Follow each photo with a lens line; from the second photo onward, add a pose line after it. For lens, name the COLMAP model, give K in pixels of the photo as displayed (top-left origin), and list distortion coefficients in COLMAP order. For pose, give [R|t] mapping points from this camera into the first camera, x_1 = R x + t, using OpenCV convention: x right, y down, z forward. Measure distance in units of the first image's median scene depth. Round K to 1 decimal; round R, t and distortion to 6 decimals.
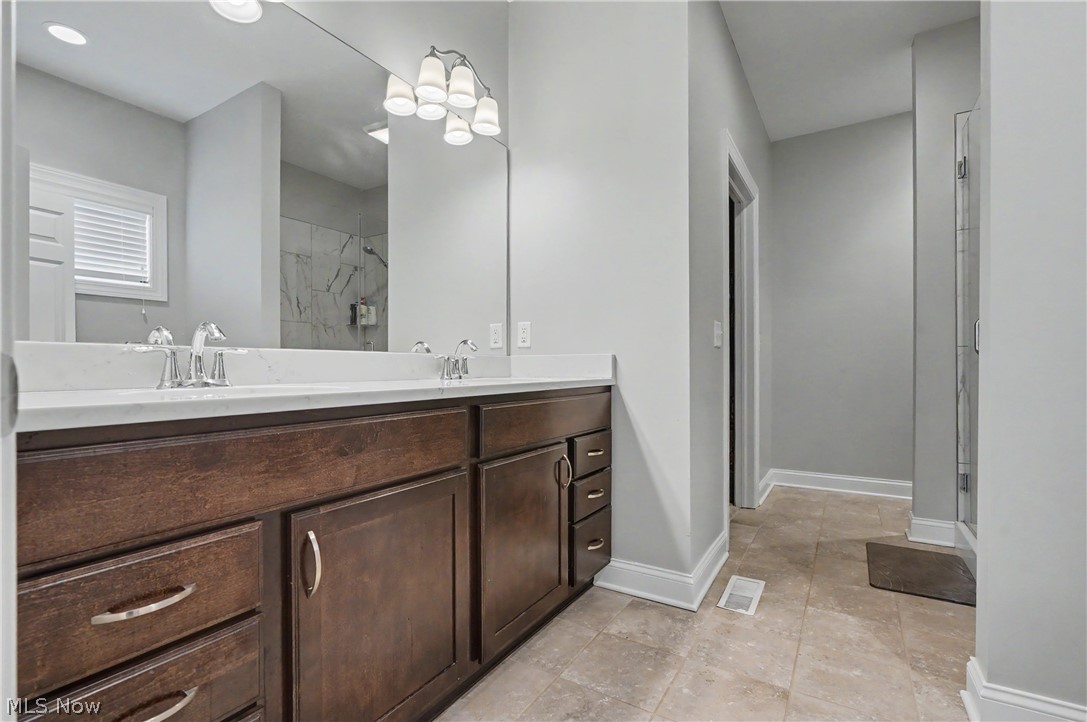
lens RADIAL K [[493.9, 0, 544.7], [0, 493.9, 362.5], [0, 0, 1]] dist [-0.007936, 0.000413]
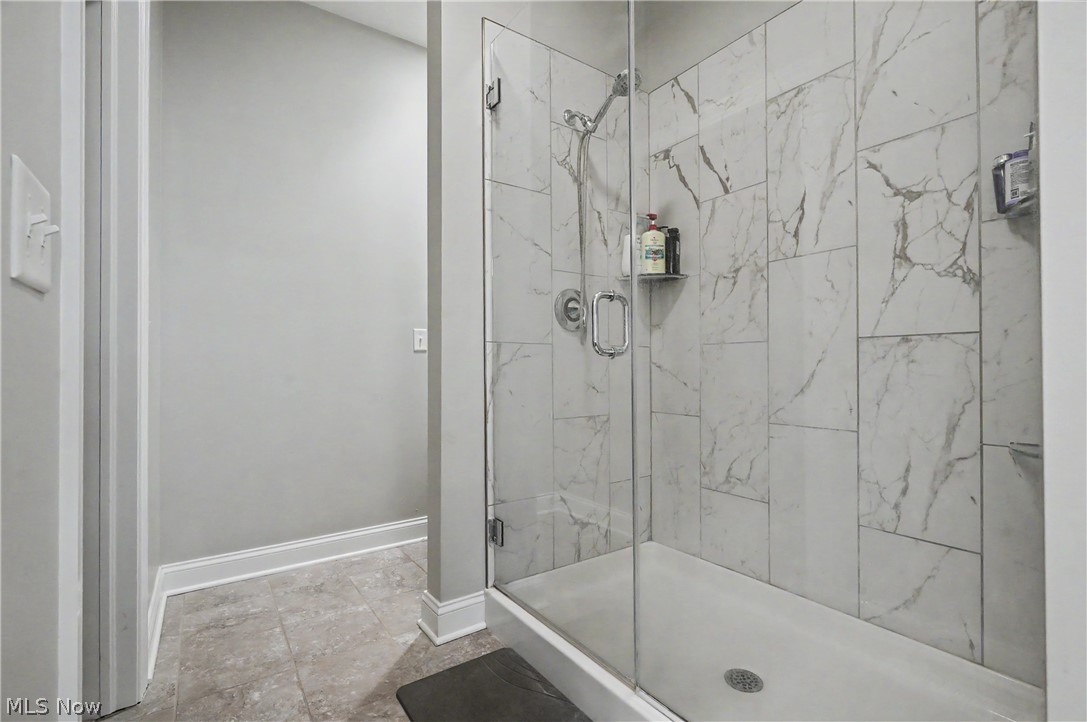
lens RADIAL K [[493.9, 0, 544.7], [0, 493.9, 362.5], [0, 0, 1]] dist [-0.007936, 0.000413]
pose [[0.402989, 0.008680, 0.915164, 0.219967], [0.005263, 0.999917, -0.011802, 0.006608], [-0.915190, 0.009573, 0.402910, 0.633686]]
